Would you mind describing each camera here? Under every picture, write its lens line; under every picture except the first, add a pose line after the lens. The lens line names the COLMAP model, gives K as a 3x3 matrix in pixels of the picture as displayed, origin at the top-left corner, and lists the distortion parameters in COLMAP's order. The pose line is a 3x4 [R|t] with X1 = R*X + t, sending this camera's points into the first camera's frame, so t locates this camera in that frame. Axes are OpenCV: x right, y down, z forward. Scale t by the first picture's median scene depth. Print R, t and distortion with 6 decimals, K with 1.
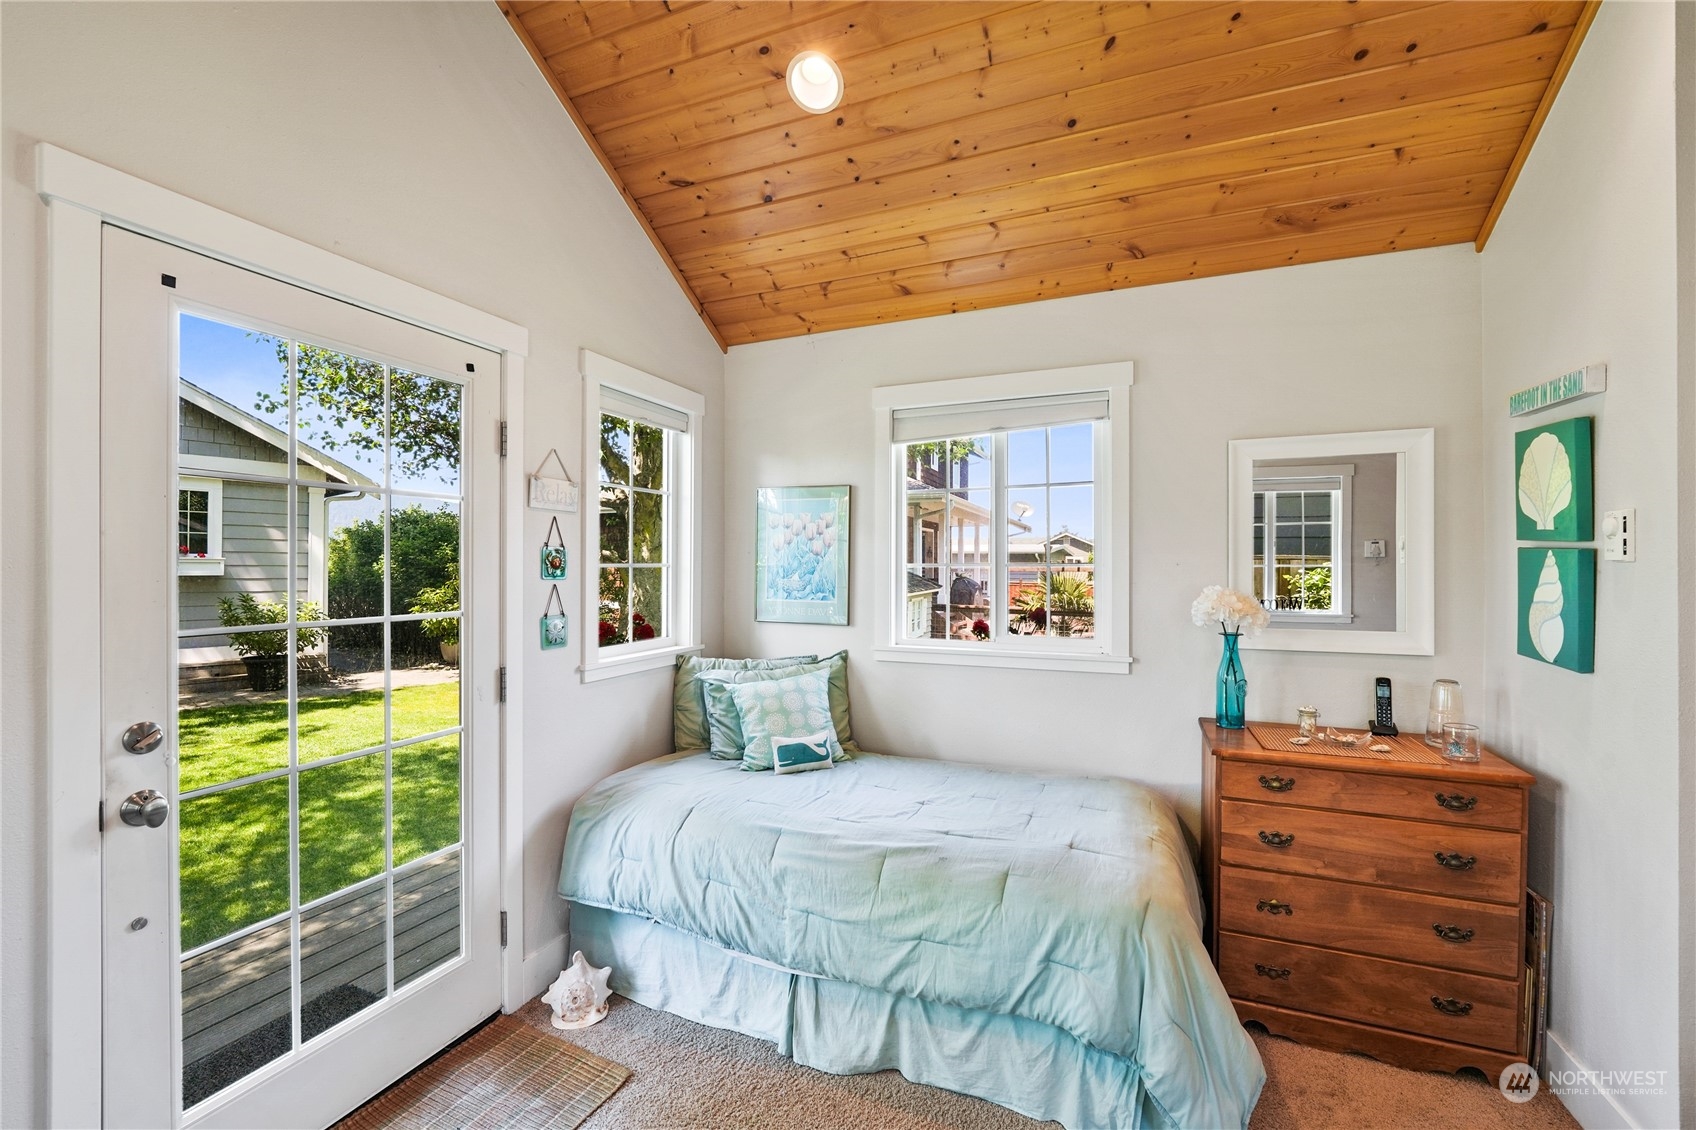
lens RADIAL K [[704.5, 0, 844.7], [0, 704.5, 568.6], [0, 0, 1]] dist [-0.009849, -0.000360]
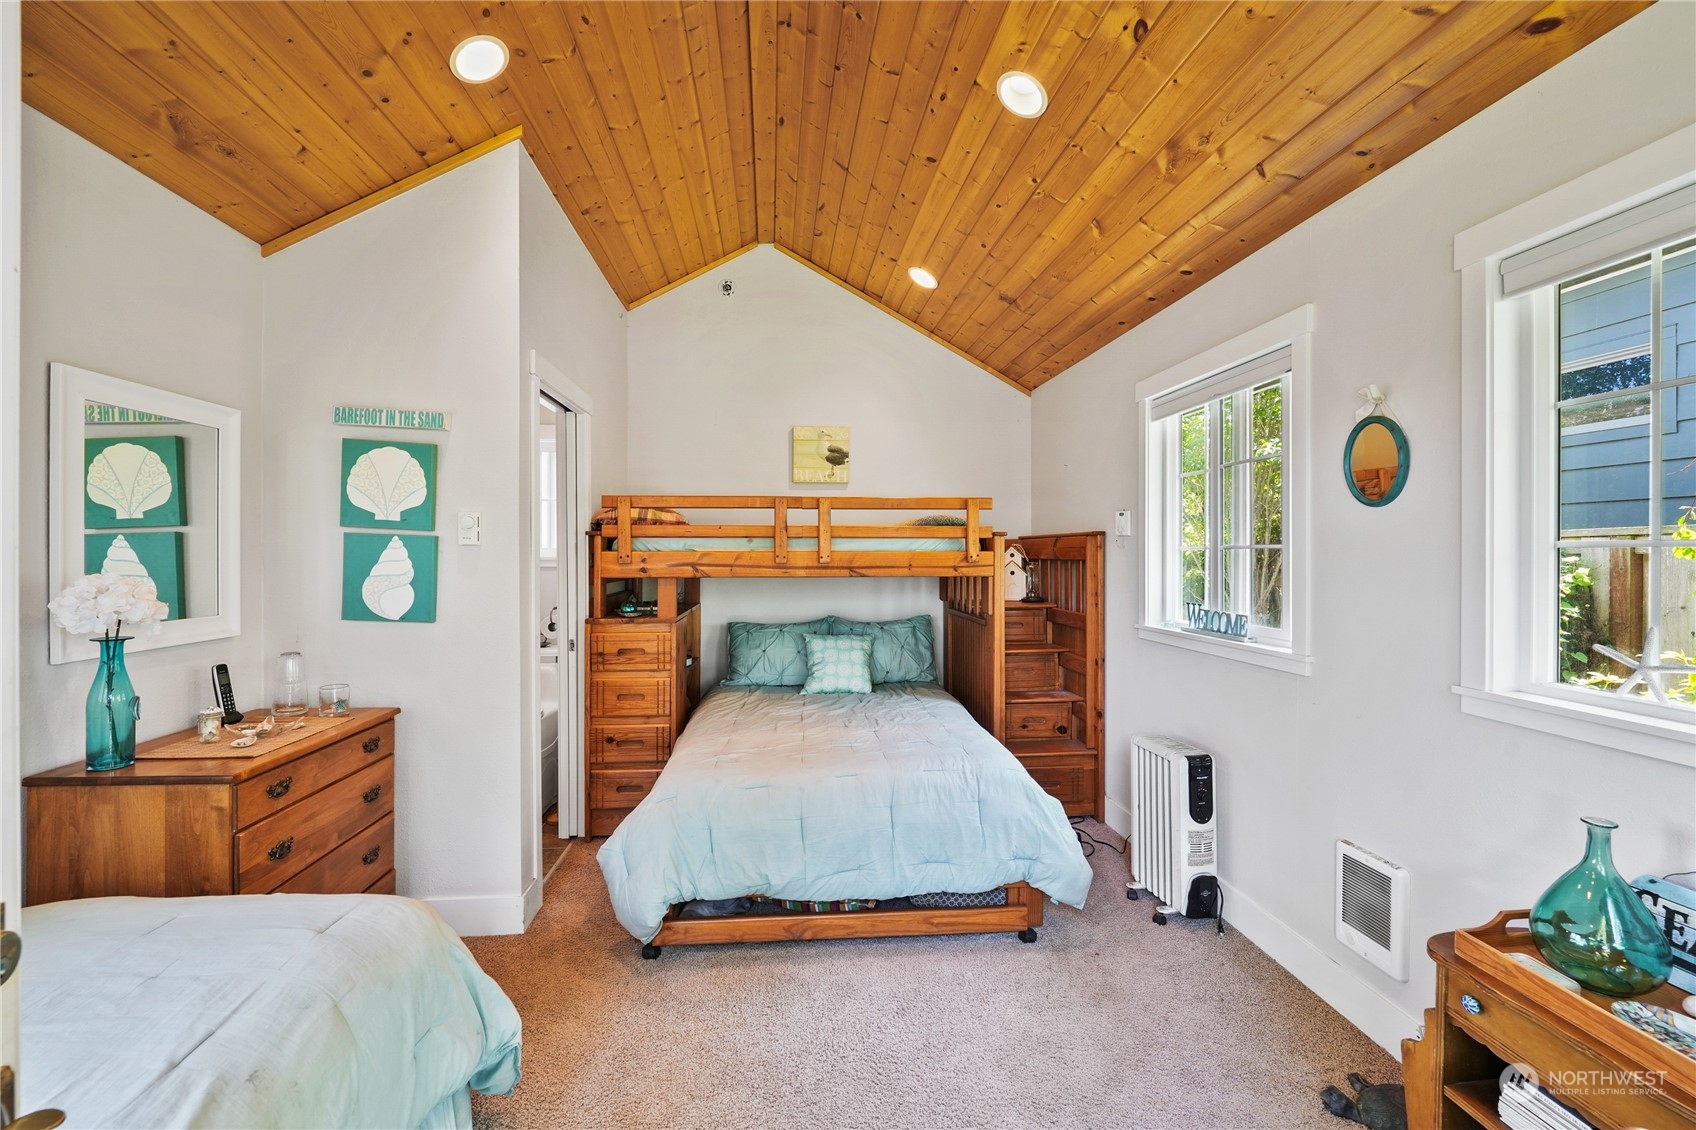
lens RADIAL K [[698.2, 0, 843.2], [0, 698.2, 555.1], [0, 0, 1]] dist [-0.009892, -0.000116]
pose [[-0.474009, -0.003529, 0.880513, -0.501060], [-0.000633, 0.999993, 0.003667, 0.004114], [-0.880520, 0.001180, -0.474008, 0.775997]]
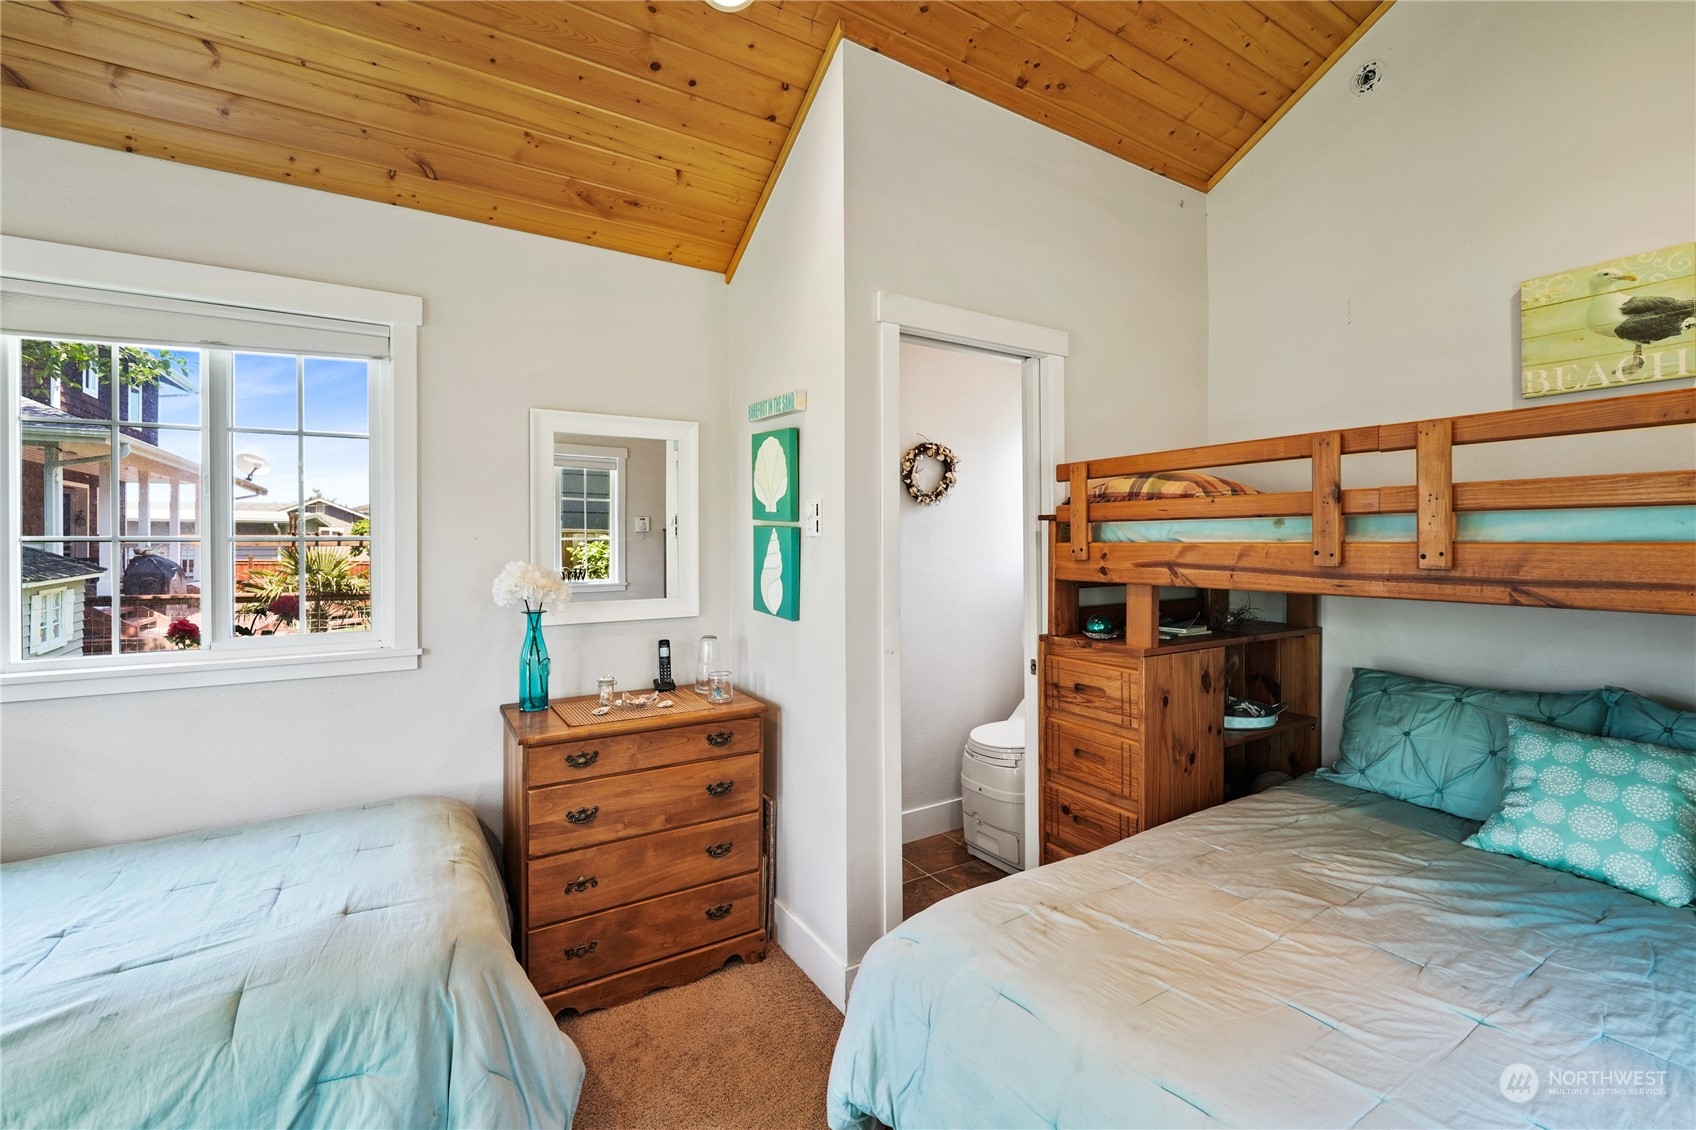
lens RADIAL K [[711.5, 0, 849.3], [0, 711.5, 541.8], [0, 0, 1]] dist [-0.010309, -0.001112]
pose [[0.581865, -0.003673, 0.813277, 0.019565], [0.002851, 0.999993, 0.002477, -0.003054], [-0.813281, 0.000877, 0.581871, 0.106379]]
